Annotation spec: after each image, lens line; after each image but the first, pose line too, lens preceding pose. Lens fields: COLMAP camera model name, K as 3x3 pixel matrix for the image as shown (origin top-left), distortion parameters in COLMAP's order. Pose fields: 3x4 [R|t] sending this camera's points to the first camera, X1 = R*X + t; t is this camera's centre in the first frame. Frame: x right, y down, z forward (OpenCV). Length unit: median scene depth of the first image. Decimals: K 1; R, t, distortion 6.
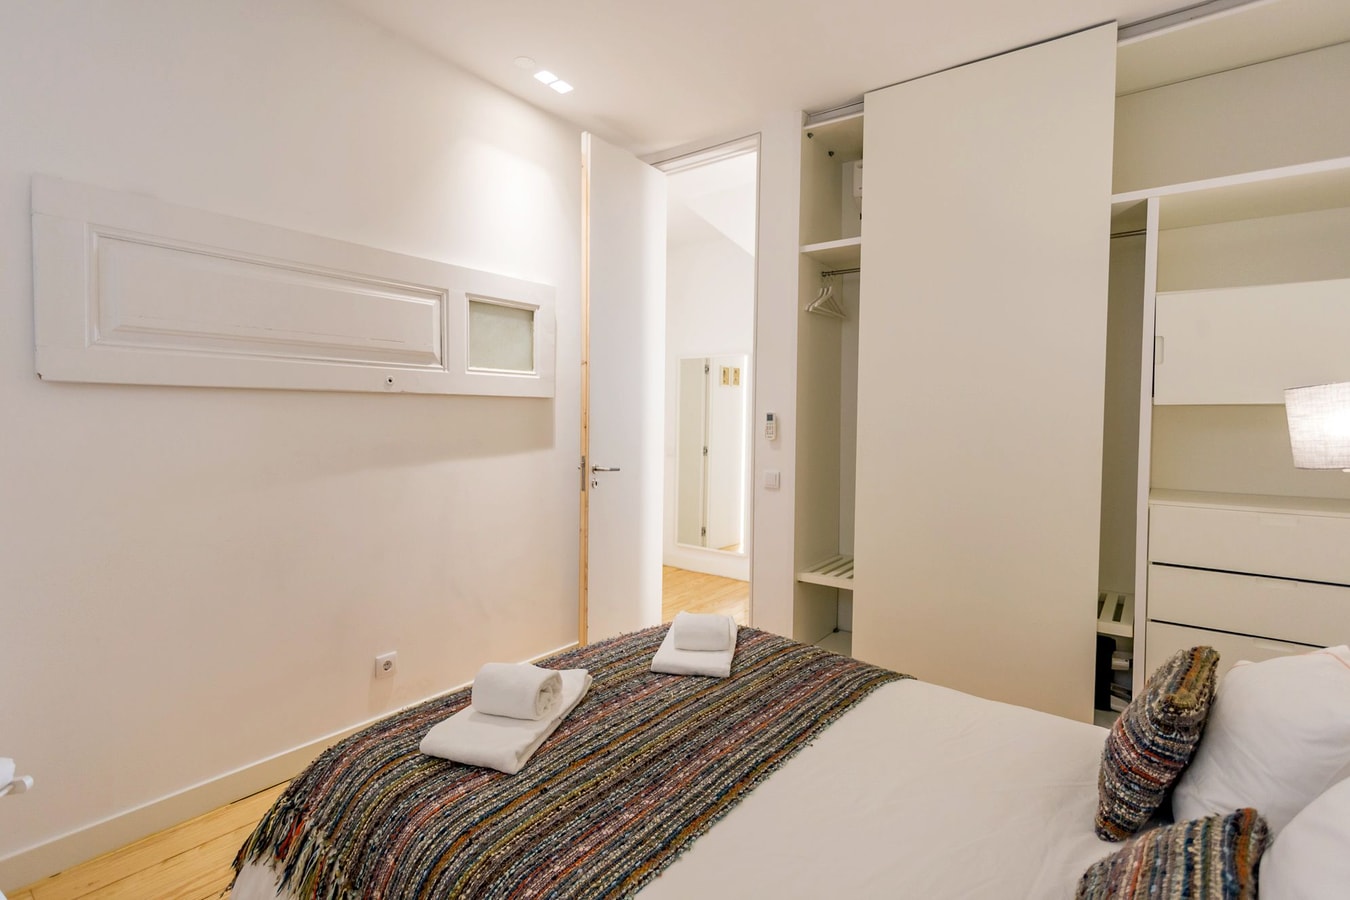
lens RADIAL K [[643.4, 0, 644.7], [0, 643.4, 436.4], [0, 0, 1]] dist [-0.001113, -0.000317]
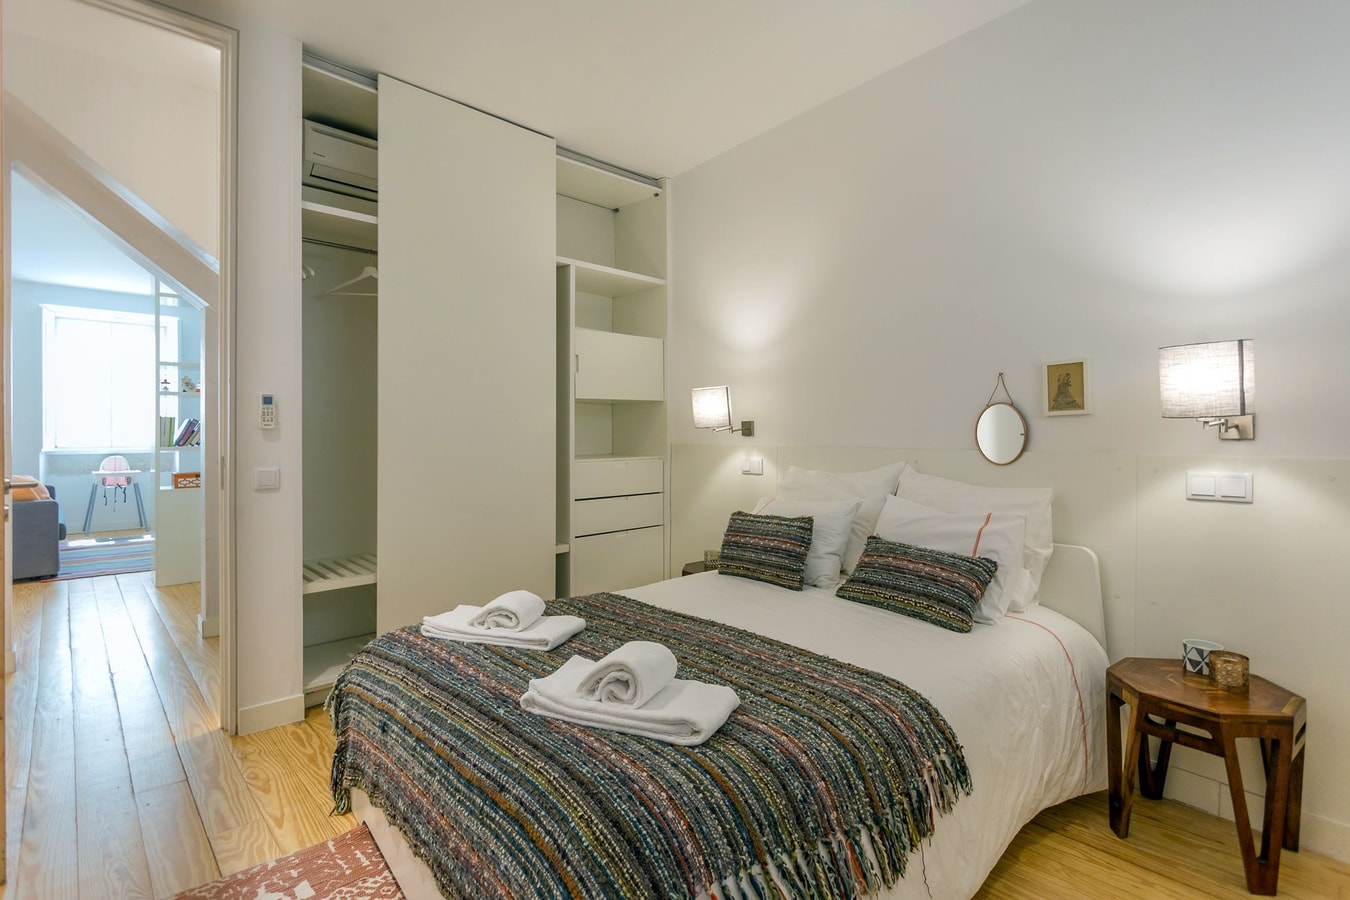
lens RADIAL K [[655.0, 0, 675.2], [0, 655.0, 440.5], [0, 0, 1]] dist [0.001223, 0.000386]
pose [[0.135653, -0.020653, 0.990541, -0.761013], [0.036576, 0.999206, 0.015825, 0.036318], [-0.990081, 0.034083, 0.136300, 0.551879]]
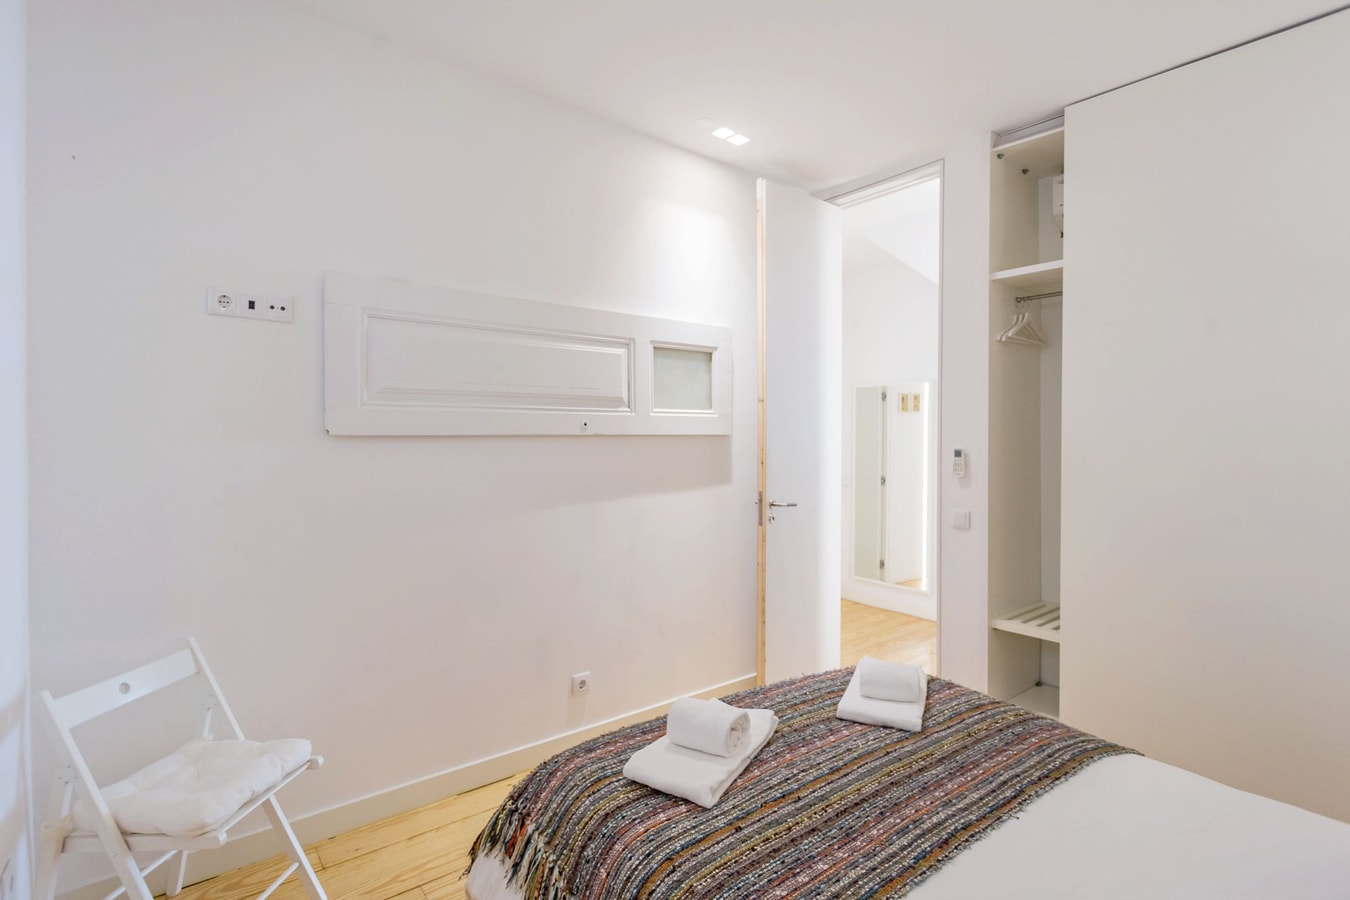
lens RADIAL K [[636.8, 0, 651.4], [0, 636.8, 442.3], [0, 0, 1]] dist [-0.000978, 0.000387]
pose [[0.969135, -0.007148, -0.246427, -0.018443], [0.001191, 0.999704, -0.024317, -0.033015], [0.246528, 0.023273, 0.968856, -0.035916]]
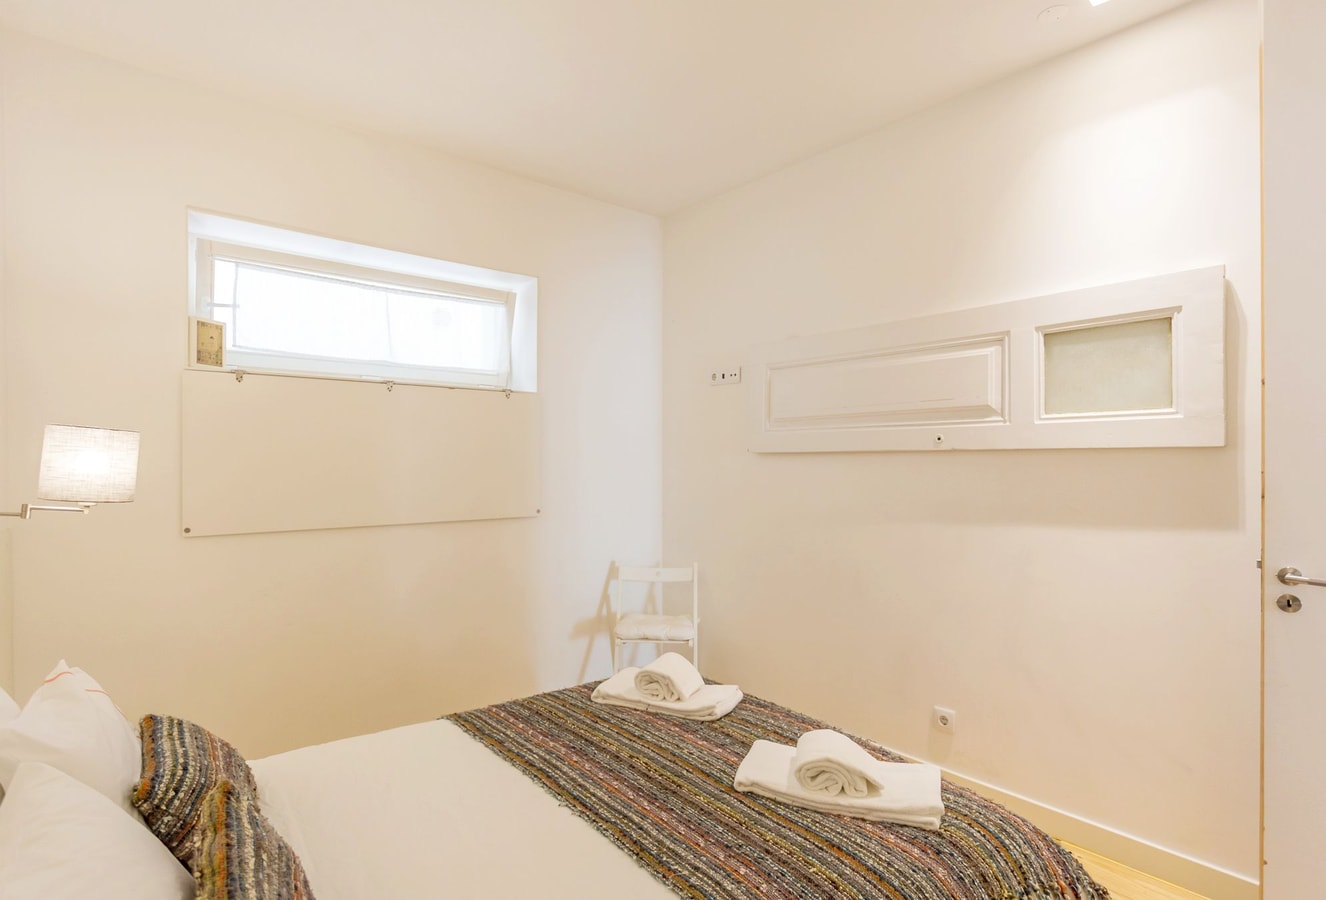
lens RADIAL K [[638.0, 0, 666.4], [0, 638.0, 465.0], [0, 0, 1]] dist [0.000077, 0.000023]
pose [[-0.153143, -0.008490, -0.988168, 0.766380], [-0.041144, 0.999151, -0.002208, -0.027941], [0.987347, 0.040319, -0.153362, 0.821843]]
